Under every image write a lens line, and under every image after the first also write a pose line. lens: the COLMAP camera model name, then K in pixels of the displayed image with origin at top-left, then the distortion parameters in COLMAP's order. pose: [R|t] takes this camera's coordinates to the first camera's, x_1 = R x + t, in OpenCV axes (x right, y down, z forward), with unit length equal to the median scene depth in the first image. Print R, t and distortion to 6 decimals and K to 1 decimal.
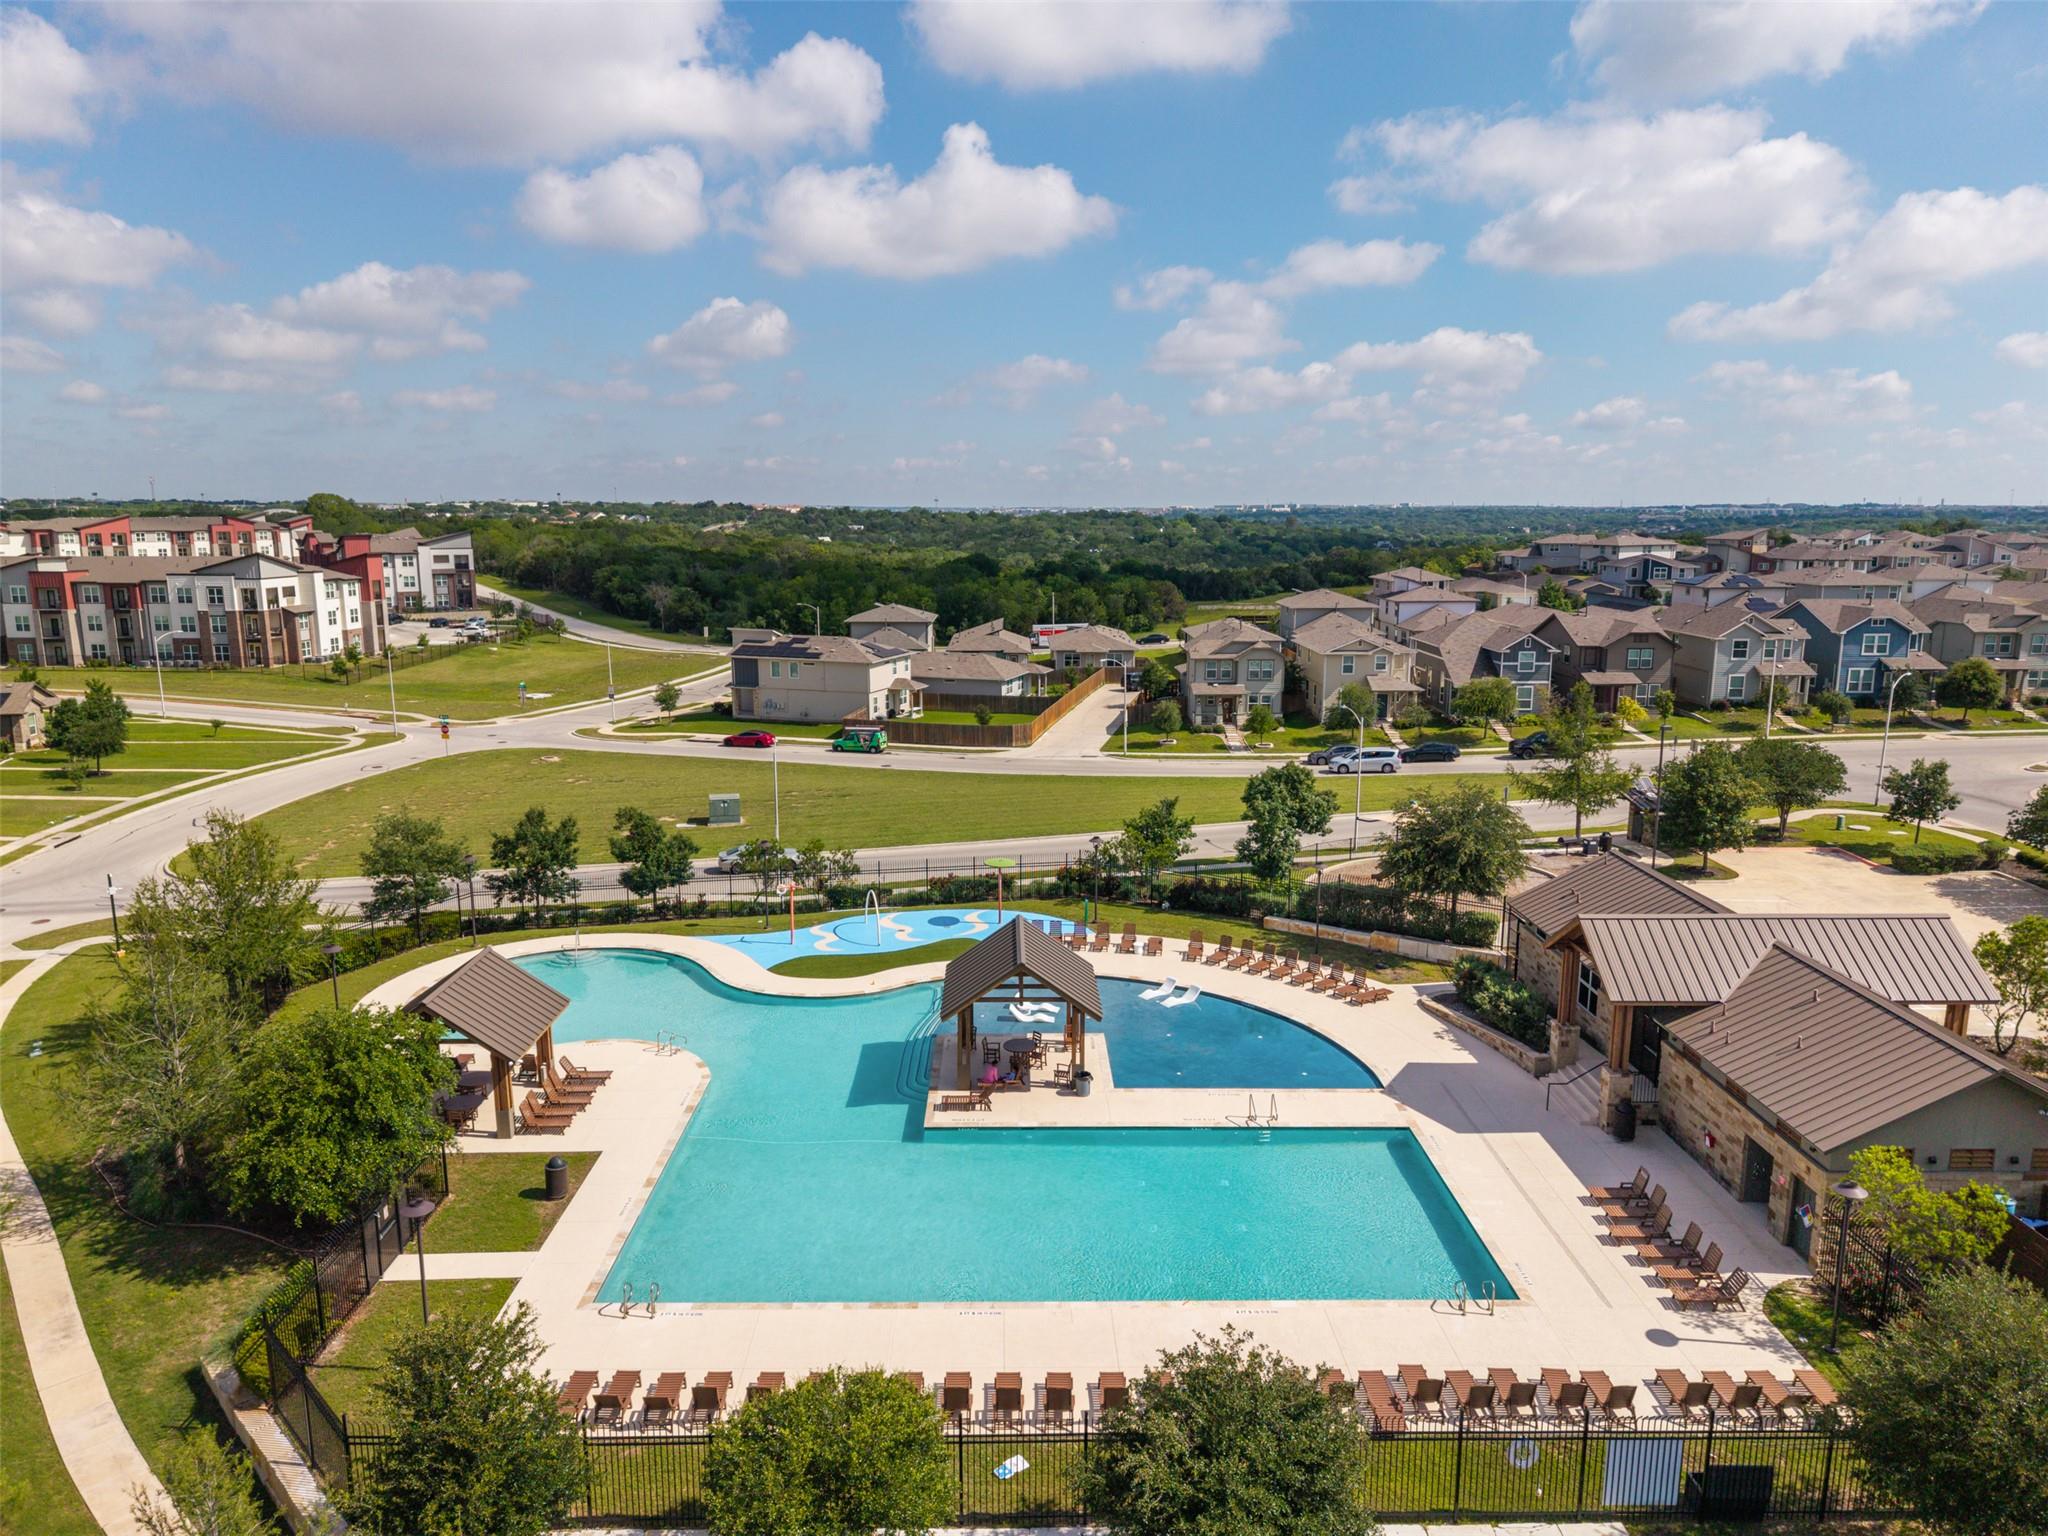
lens RADIAL K [[1370.2, 0, 1010.7], [0, 1370.2, 766.4], [0, 0, 1]] dist [0.022777, -0.021553]
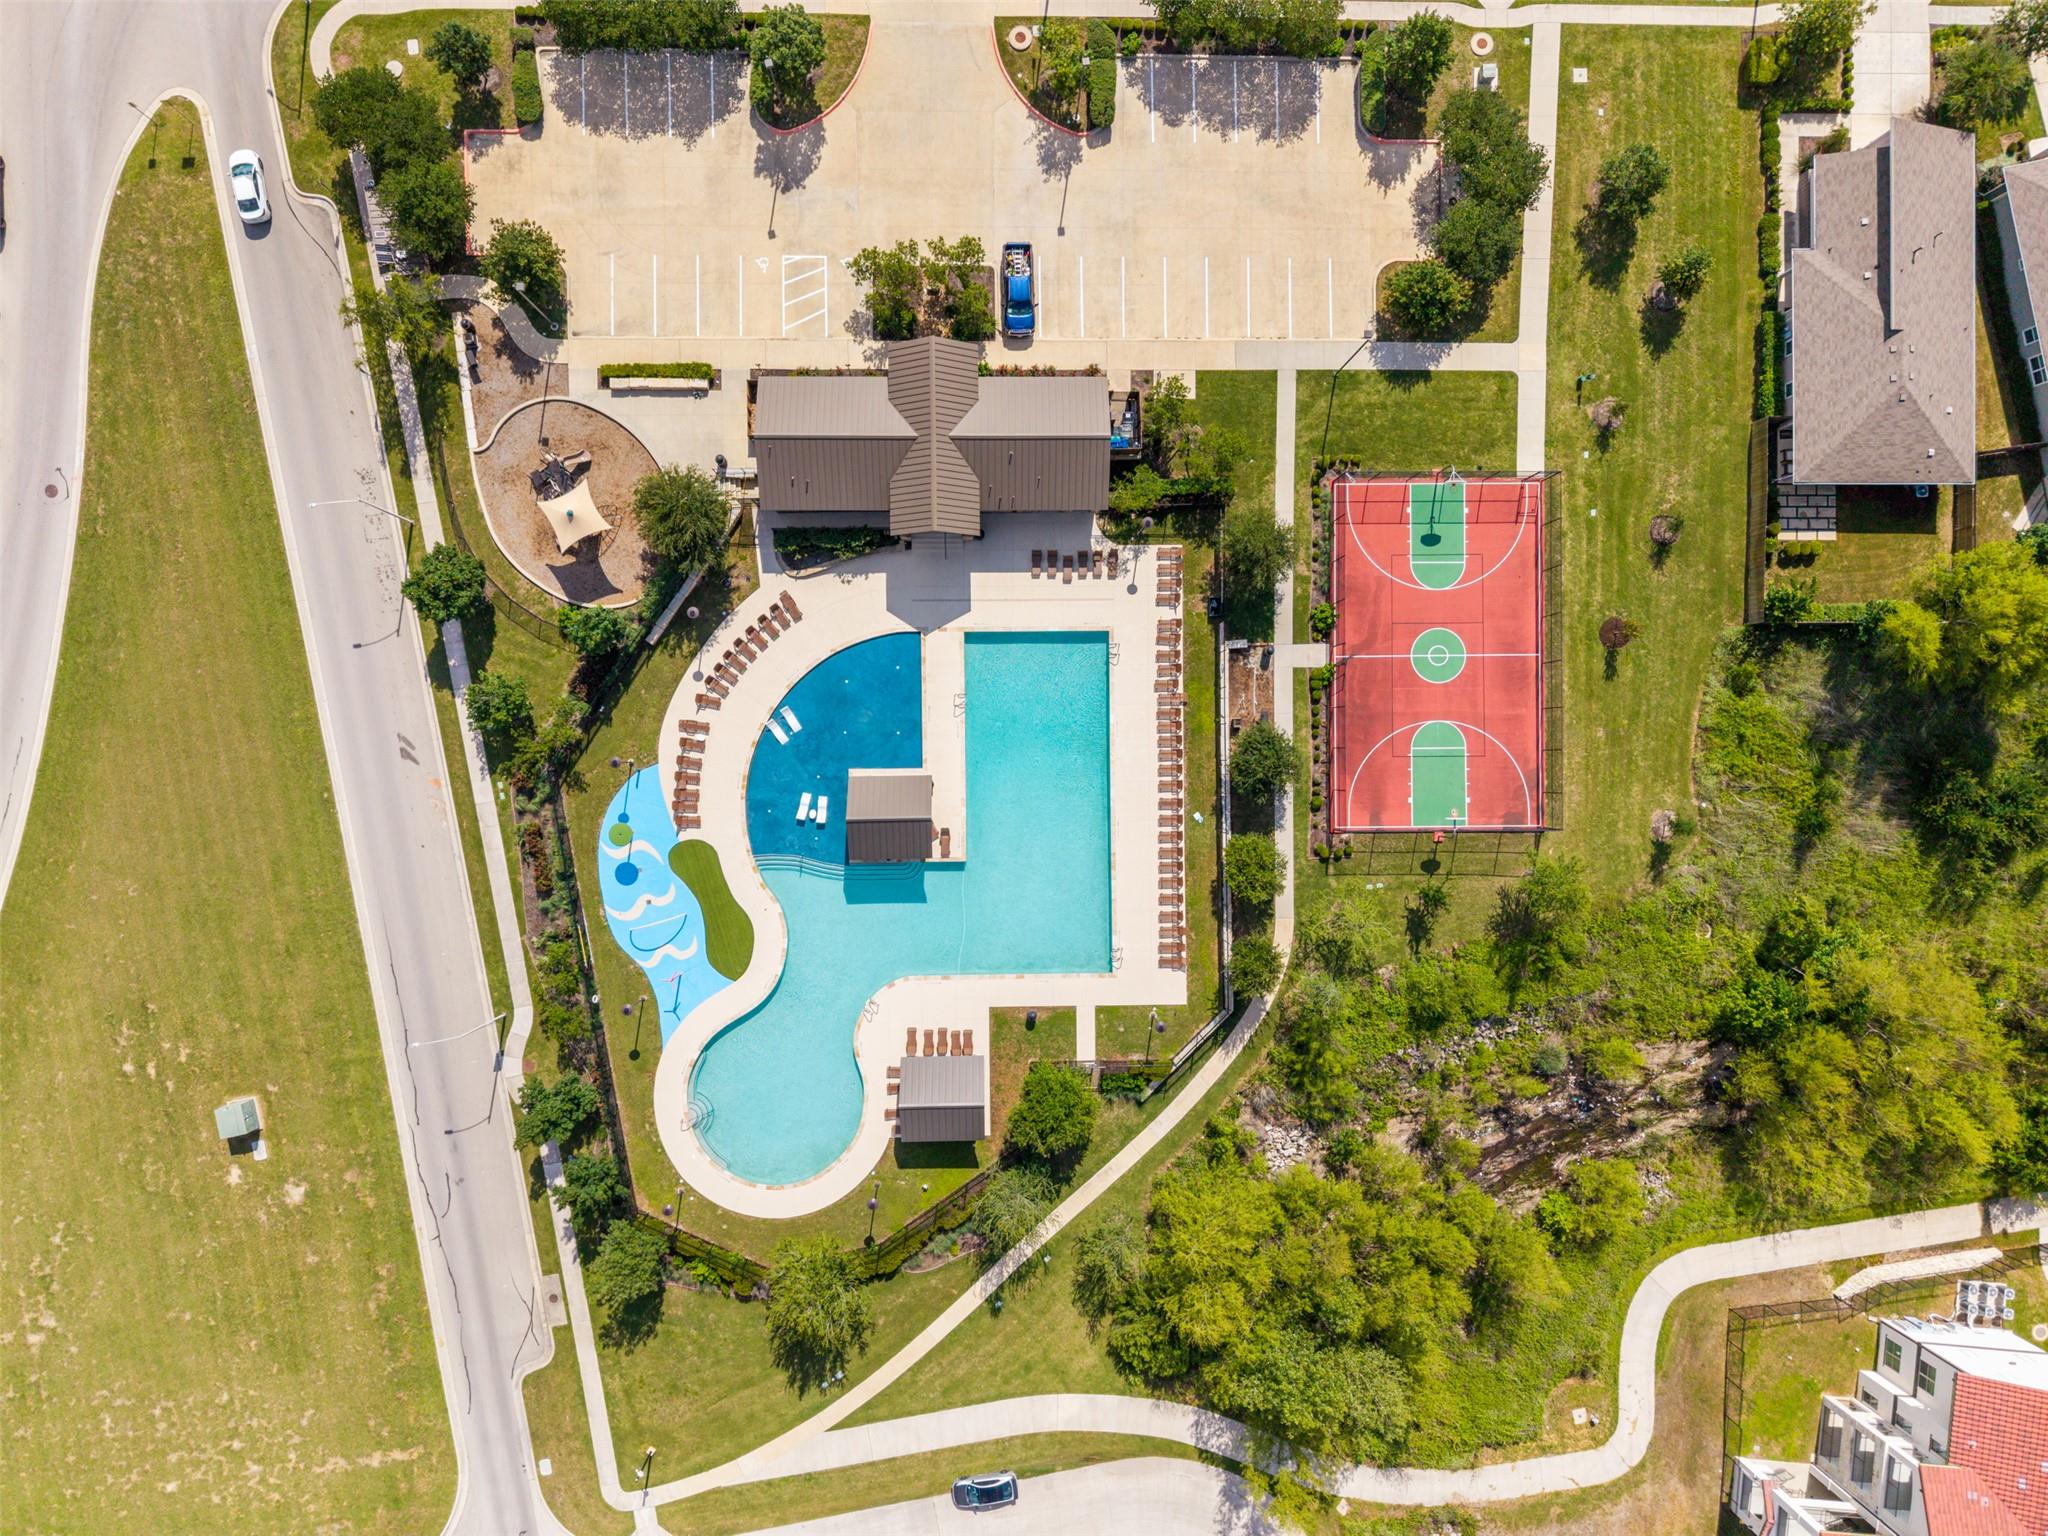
lens RADIAL K [[1370.2, 0, 1010.7], [0, 1370.2, 766.4], [0, 0, 1]] dist [0.022777, -0.021553]
pose [[-0.009027, -0.999956, -0.002656, 0.057211], [0.161317, -0.004078, 0.986894, -1.177604], [-0.986861, 0.008480, 0.161347, 0.388928]]
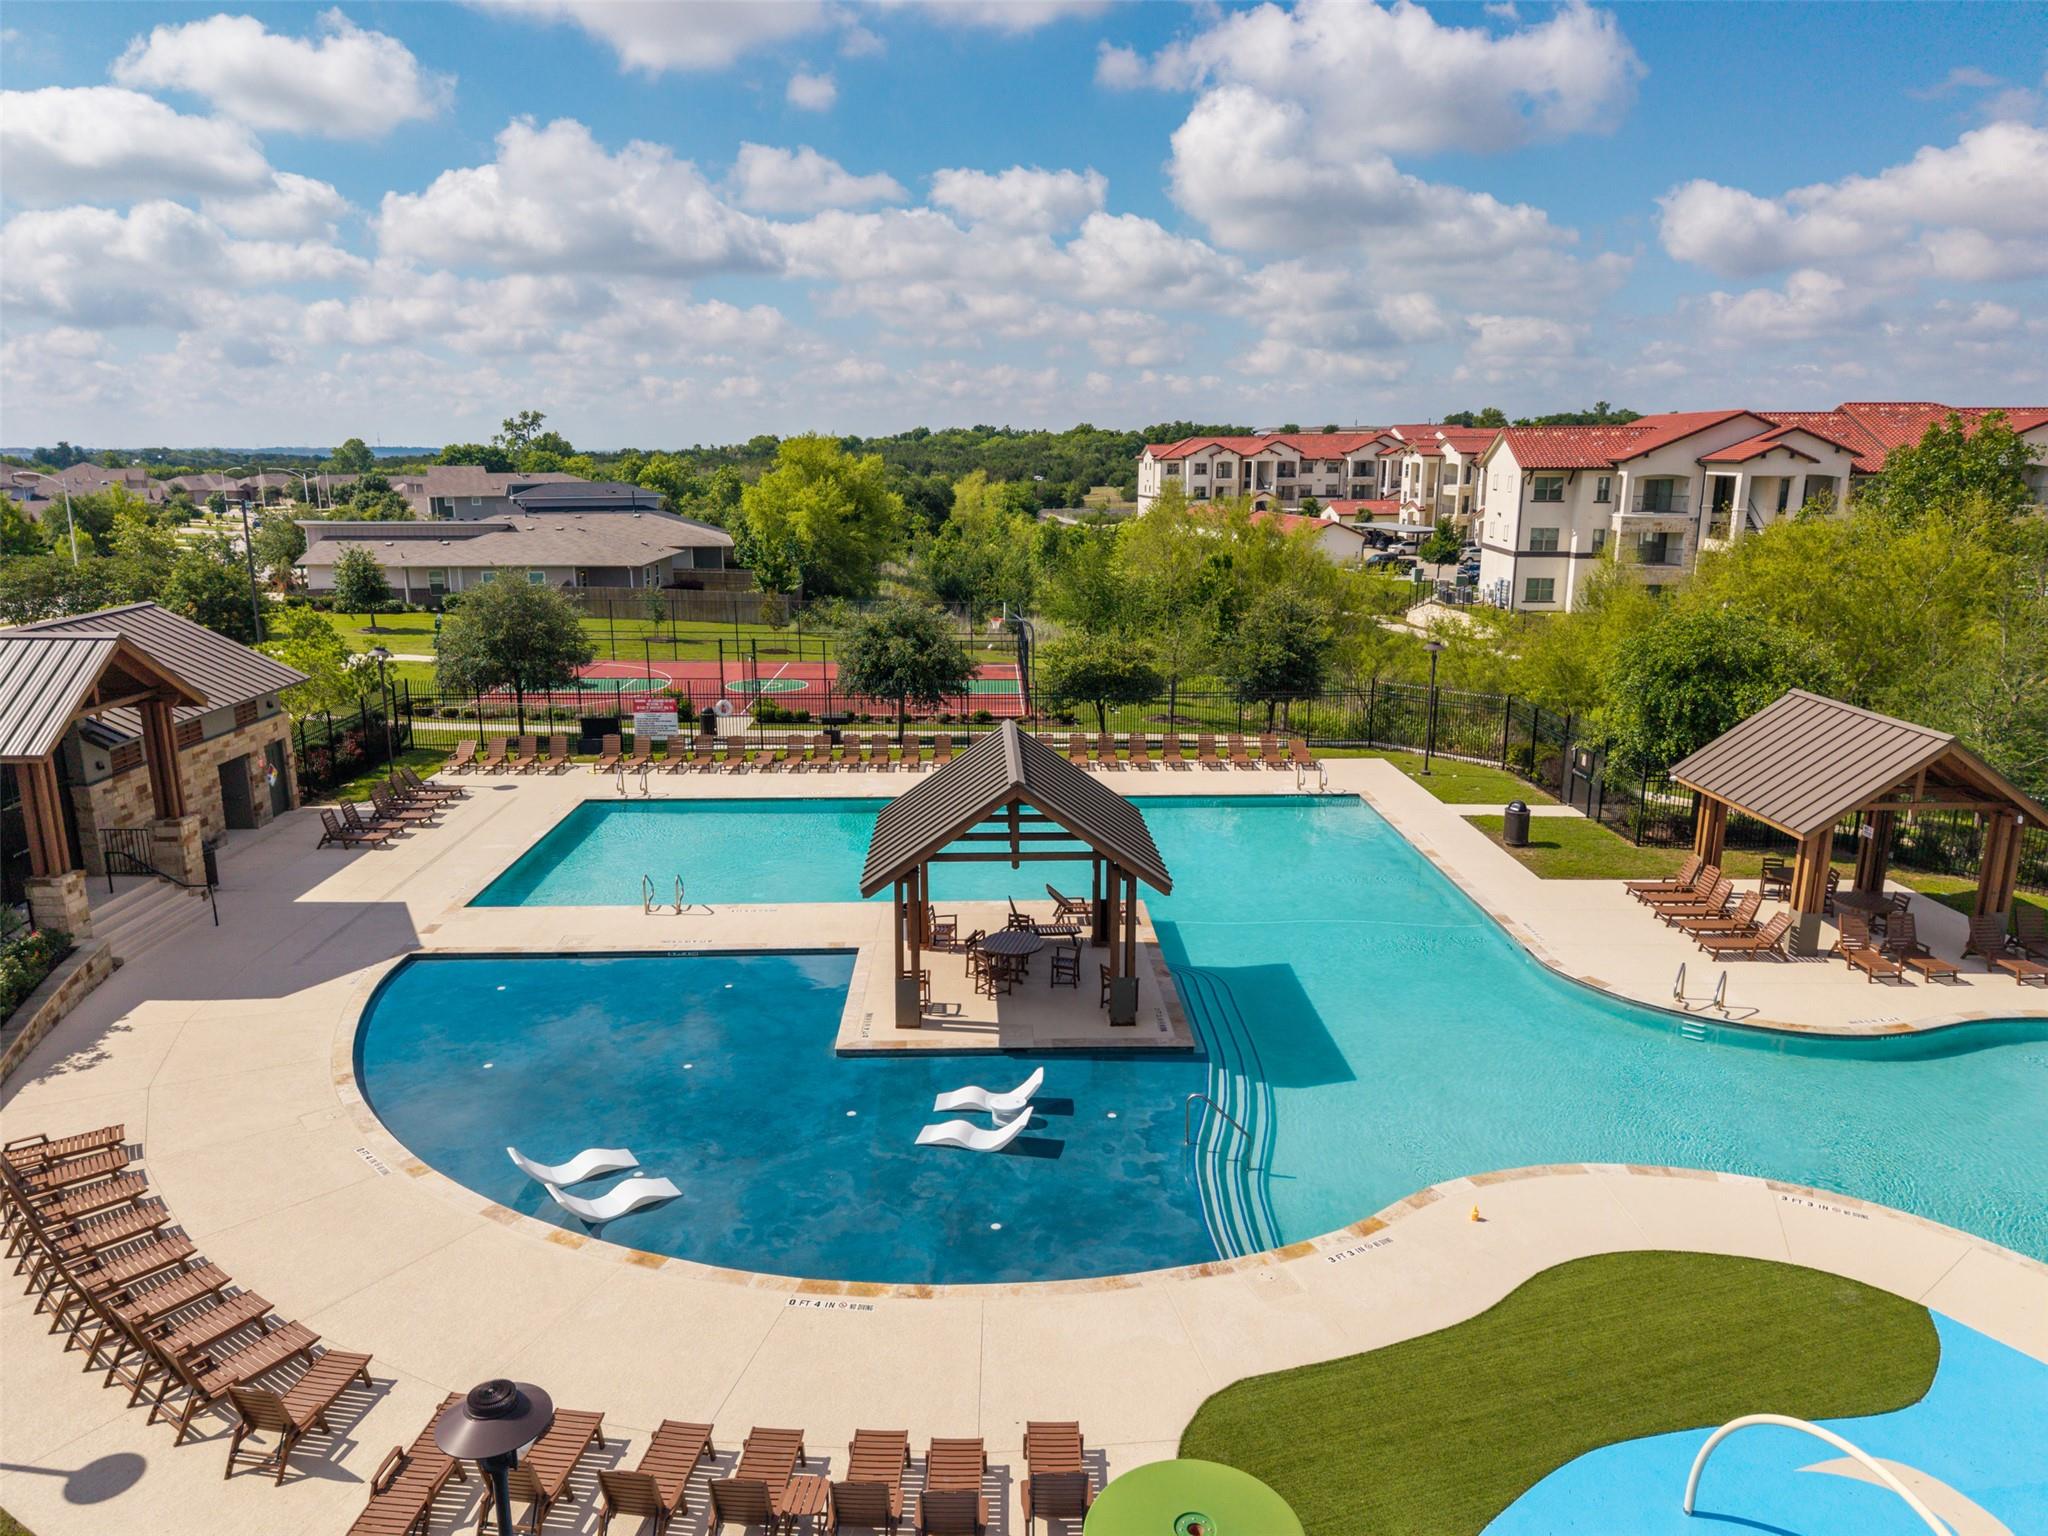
lens RADIAL K [[1370.2, 0, 1010.7], [0, 1370.2, 766.4], [0, 0, 1]] dist [0.022777, -0.021553]
pose [[-0.999782, 0.011016, -0.017733, 0.011296], [0.002958, 0.915622, 0.402030, -0.059860], [0.020665, 0.401890, -0.915455, 1.068766]]
